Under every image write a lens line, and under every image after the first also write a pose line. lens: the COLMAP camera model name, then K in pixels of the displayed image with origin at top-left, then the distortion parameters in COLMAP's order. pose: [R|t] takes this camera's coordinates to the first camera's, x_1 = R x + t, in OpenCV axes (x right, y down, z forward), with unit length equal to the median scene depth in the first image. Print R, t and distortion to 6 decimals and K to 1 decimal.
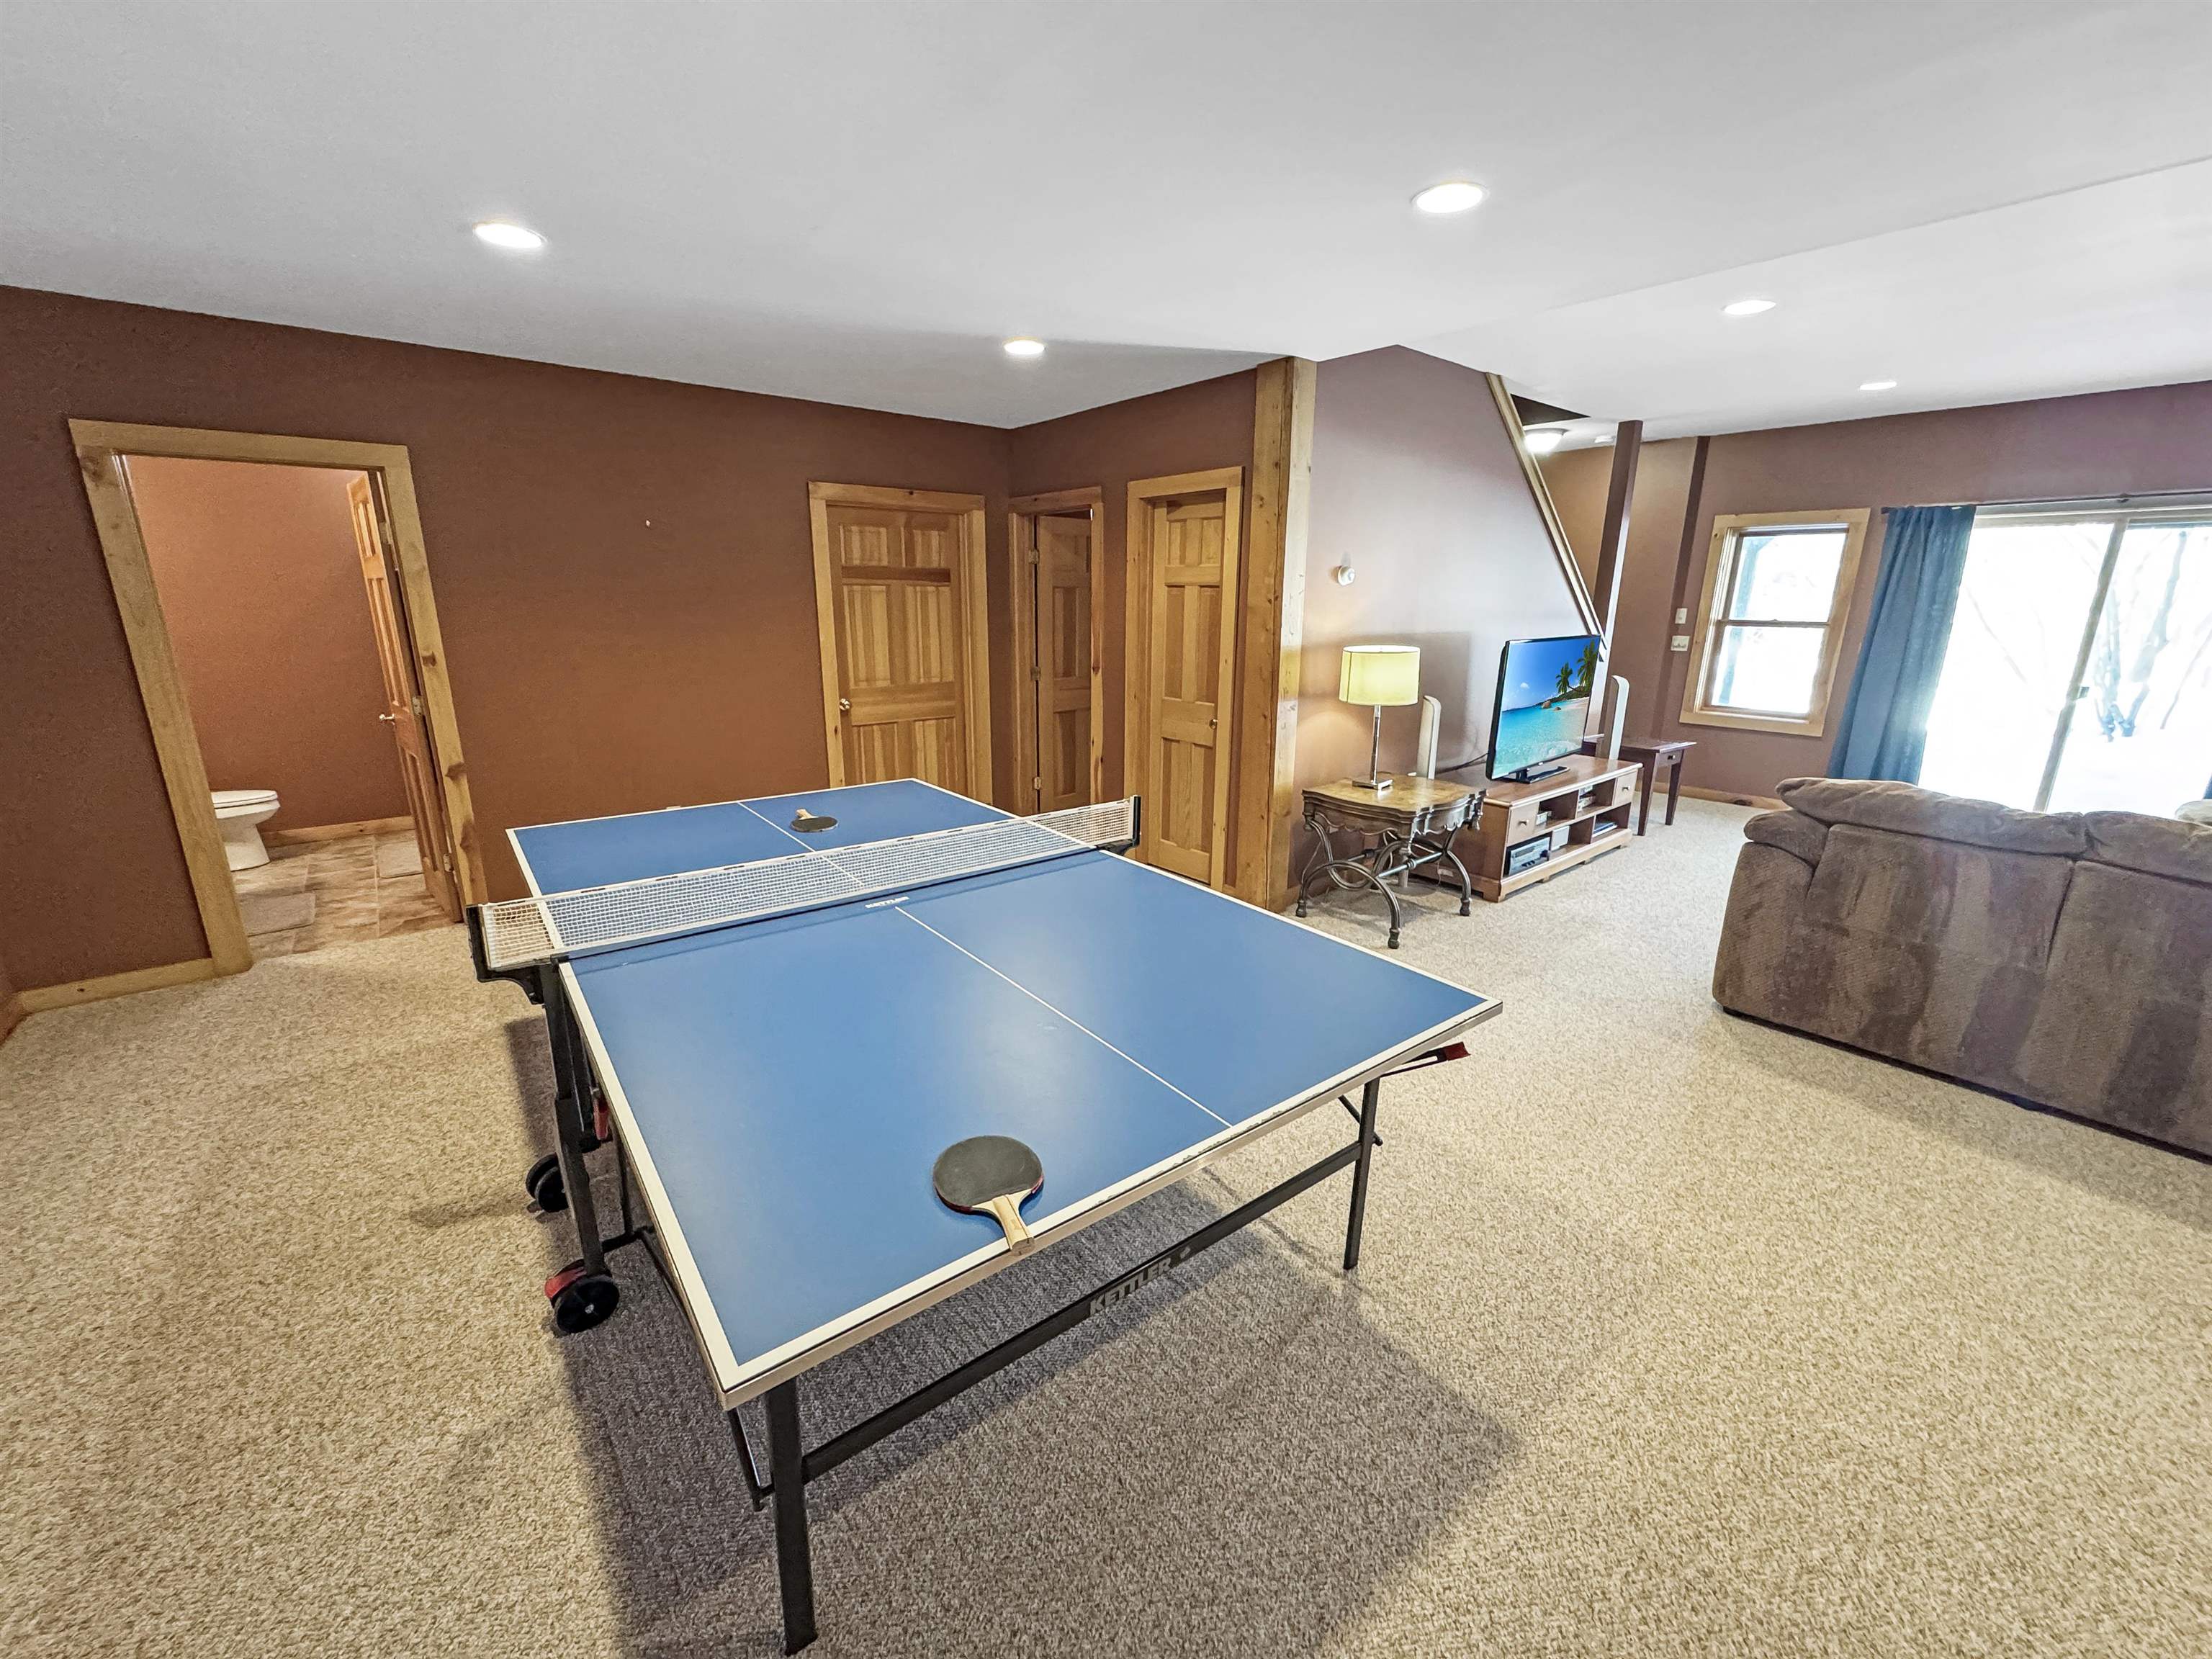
lens RADIAL K [[888.3, 0, 1098.3], [0, 888.3, 819.8], [0, 0, 1]] dist [-0.000306, -0.000439]
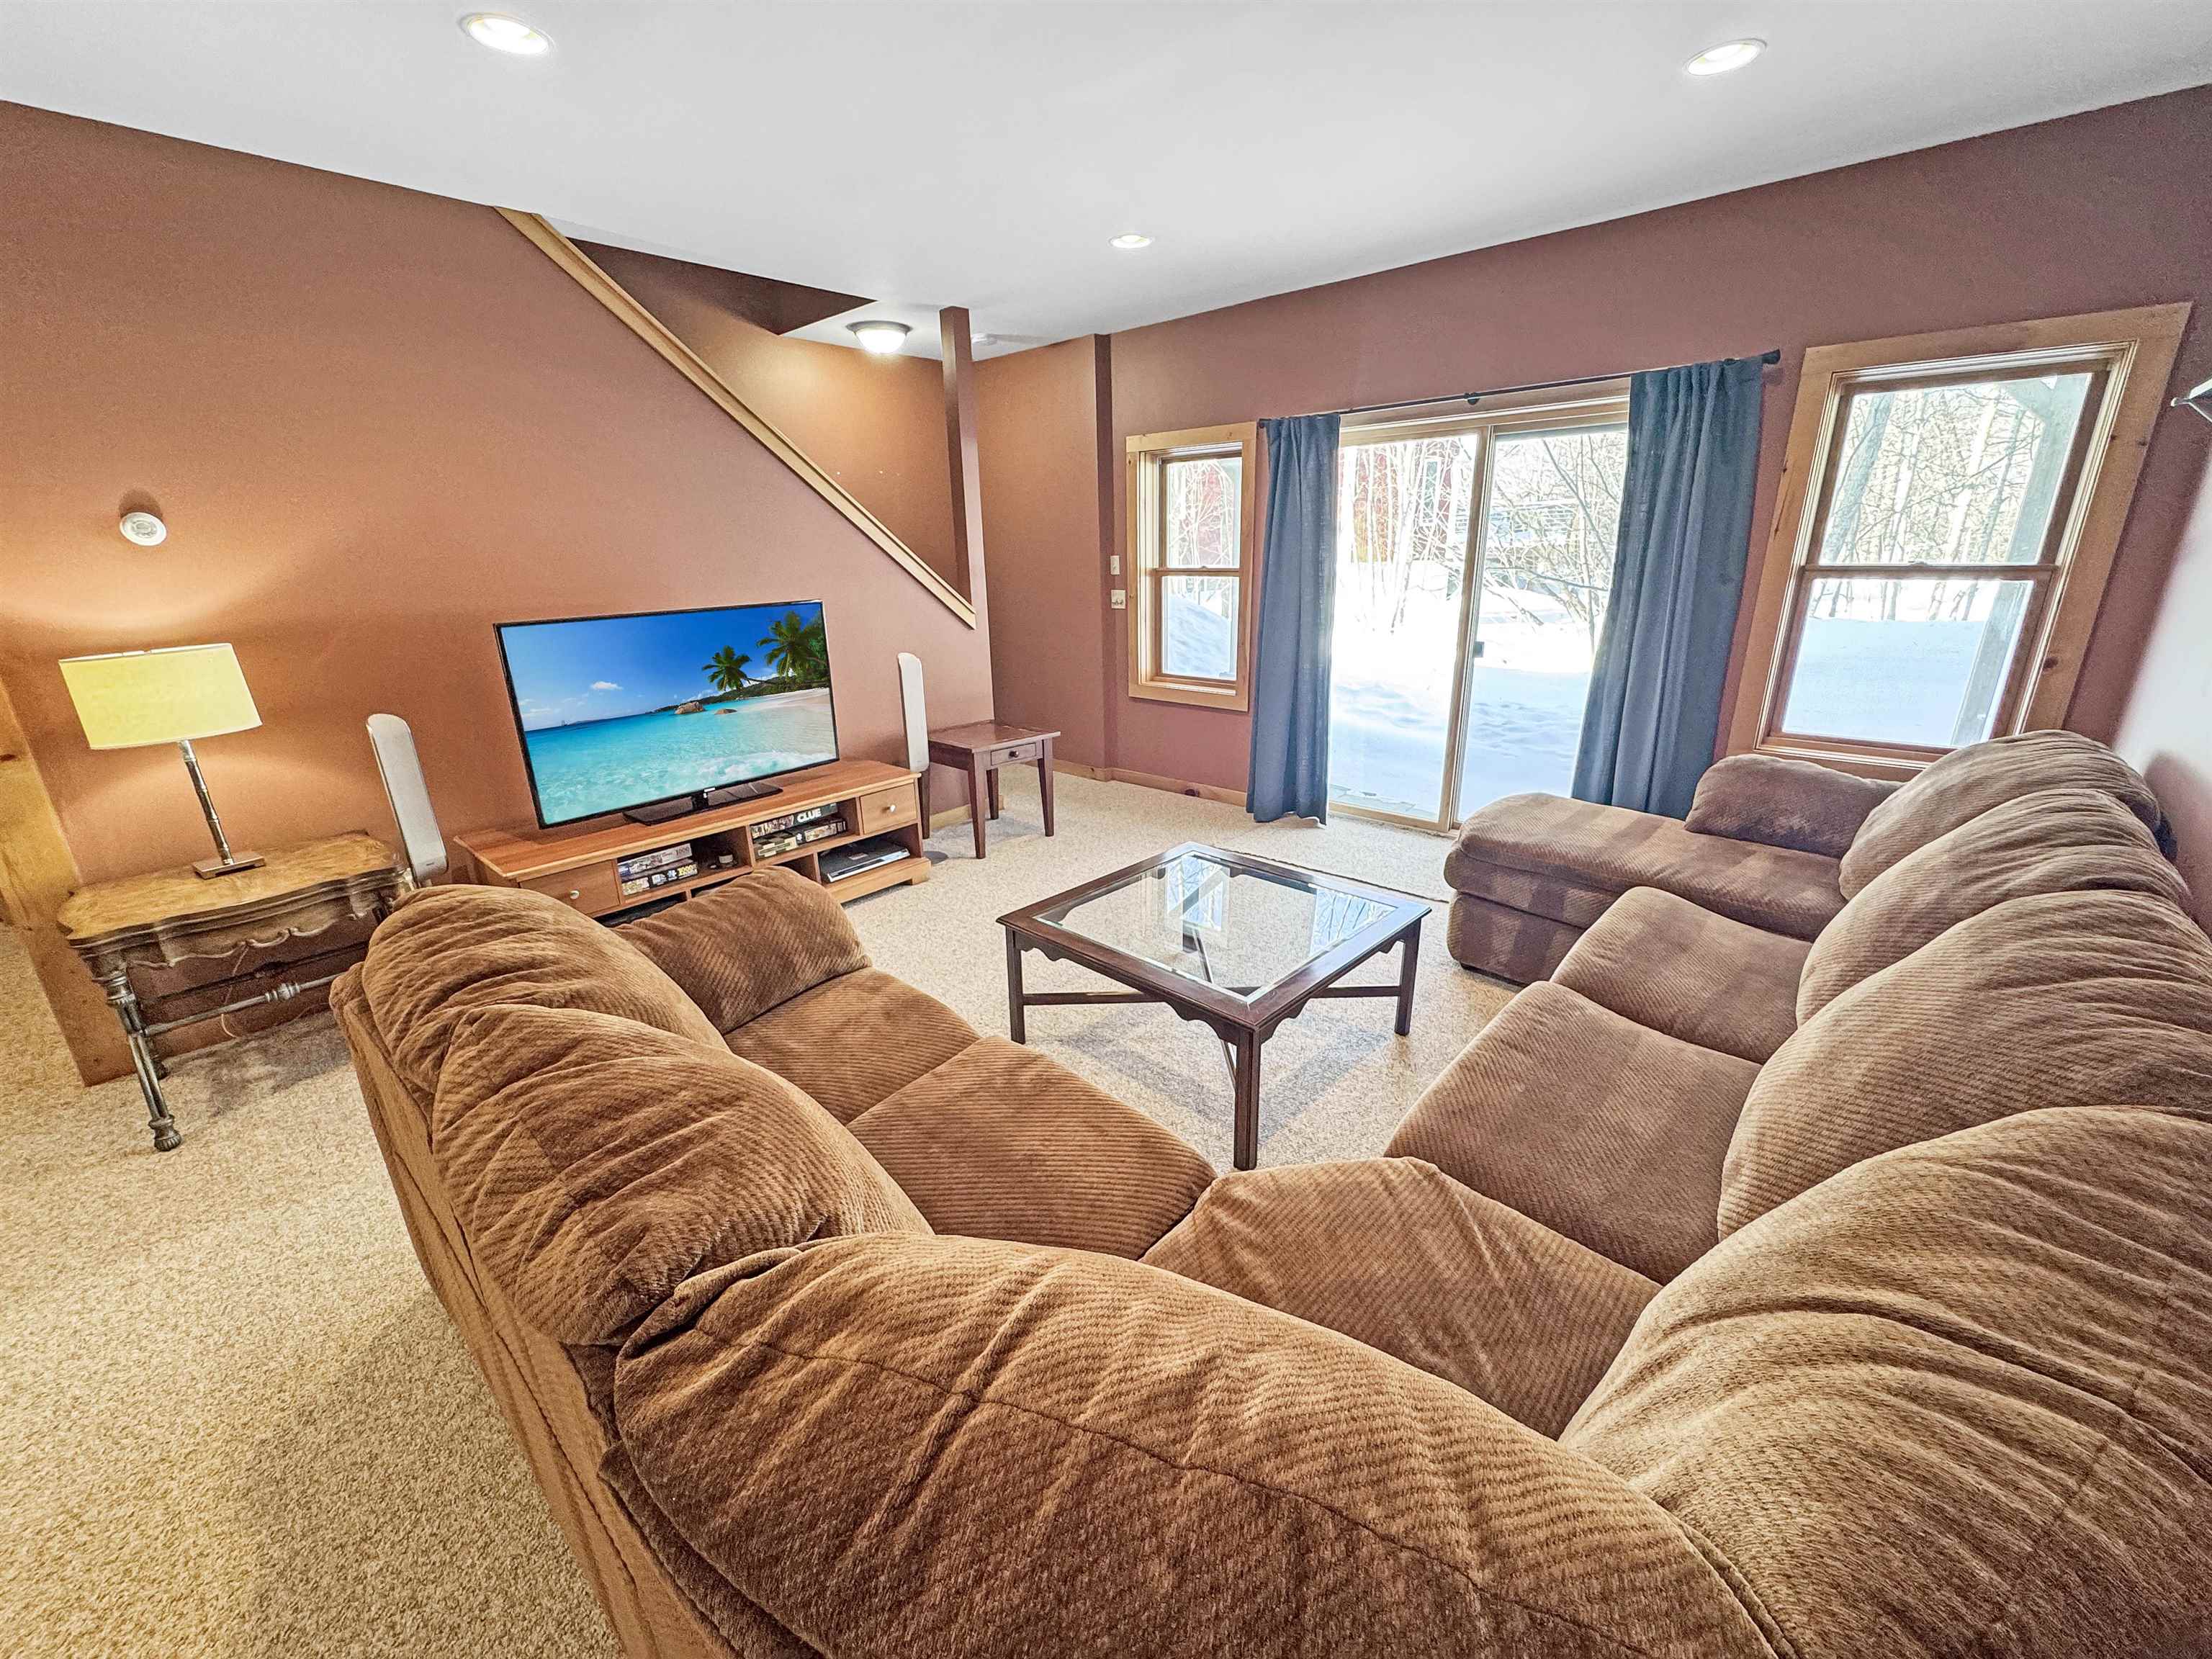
lens RADIAL K [[888.3, 0, 1115.2], [0, 888.3, 830.8], [0, 0, 1]] dist [-0.000306, -0.000439]
pose [[0.989104, -0.071469, 0.128709, 0.600557], [0.063227, 0.995746, 0.067023, -0.047987], [-0.132952, -0.058155, 0.989415, 0.209033]]
